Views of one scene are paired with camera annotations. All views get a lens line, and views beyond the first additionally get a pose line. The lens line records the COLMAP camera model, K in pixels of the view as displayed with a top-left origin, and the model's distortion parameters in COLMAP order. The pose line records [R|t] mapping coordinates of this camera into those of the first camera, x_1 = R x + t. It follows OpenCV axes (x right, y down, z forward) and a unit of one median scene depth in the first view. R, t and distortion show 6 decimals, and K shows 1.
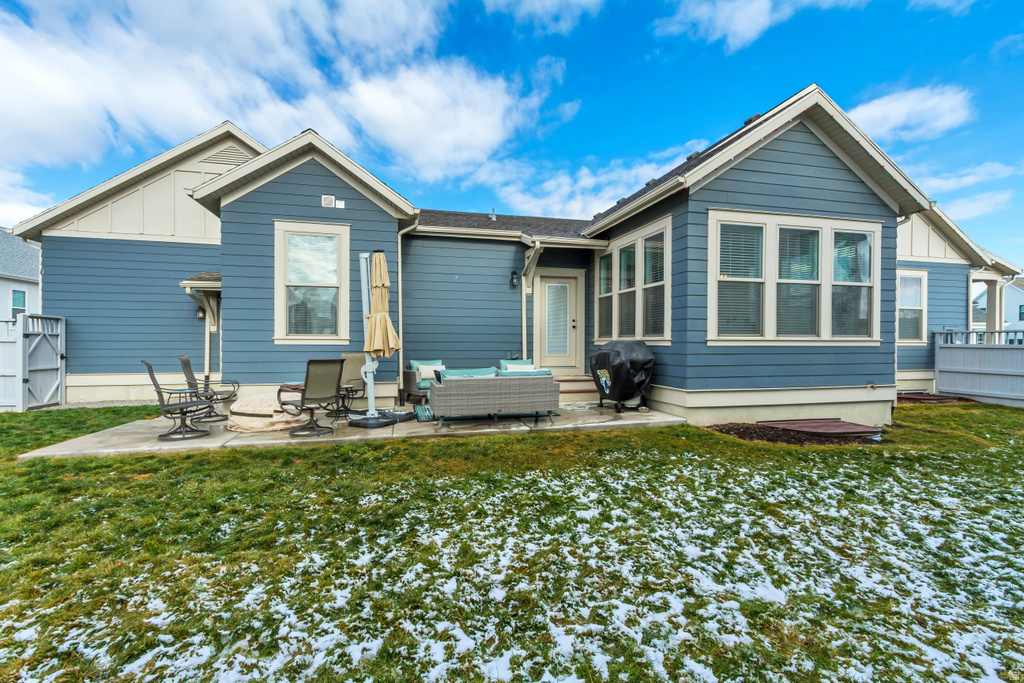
lens RADIAL K [[480.3, 0, 518.1], [0, 480.3, 360.6], [0, 0, 1]] dist [0.008902, -0.000872]
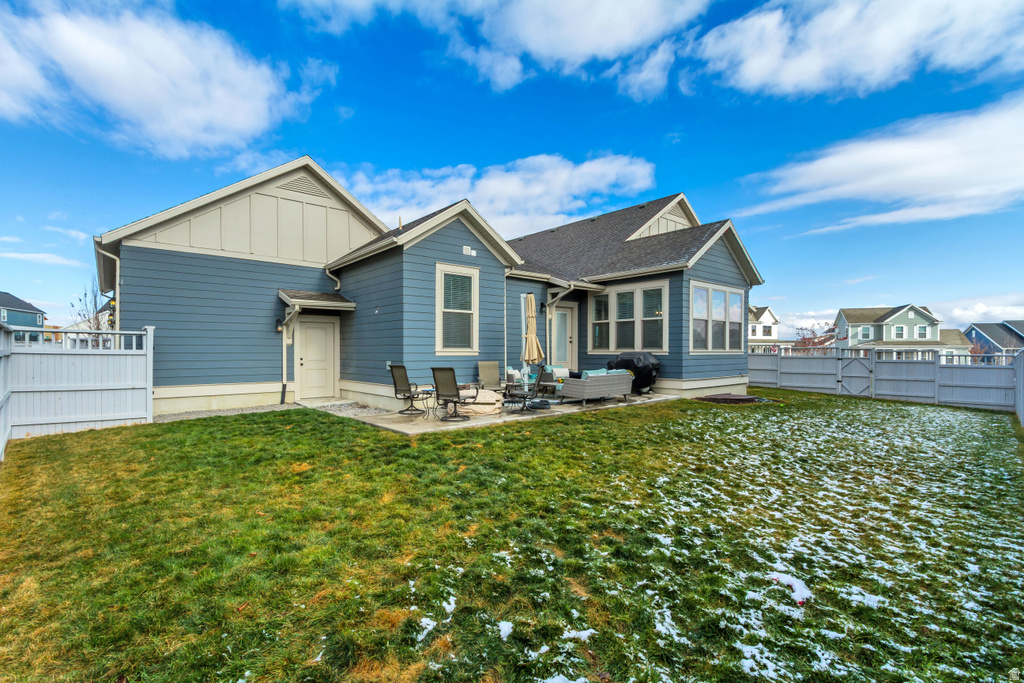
lens RADIAL K [[480.3, 0, 509.4], [0, 480.3, 346.0], [0, 0, 1]] dist [0.008902, -0.000872]
pose [[0.895299, 0.003063, 0.445455, -0.734349], [0.017301, 0.998983, -0.041641, -0.000085], [-0.445129, 0.044988, 0.894335, -0.219389]]
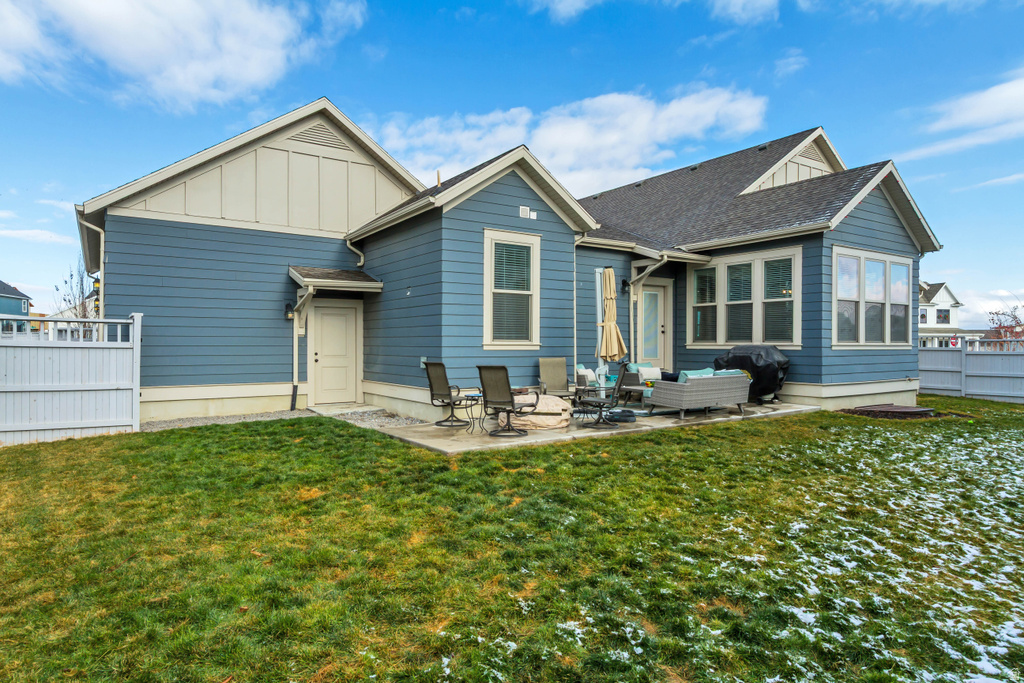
lens RADIAL K [[617.1, 0, 510.4], [0, 617.1, 340.8], [0, 0, 1]] dist [0.026711, -0.015331]
pose [[0.939850, 0.001712, 0.341583, -0.721978], [0.012068, 0.999197, -0.038213, -0.000868], [-0.341374, 0.040037, 0.939075, -0.195242]]
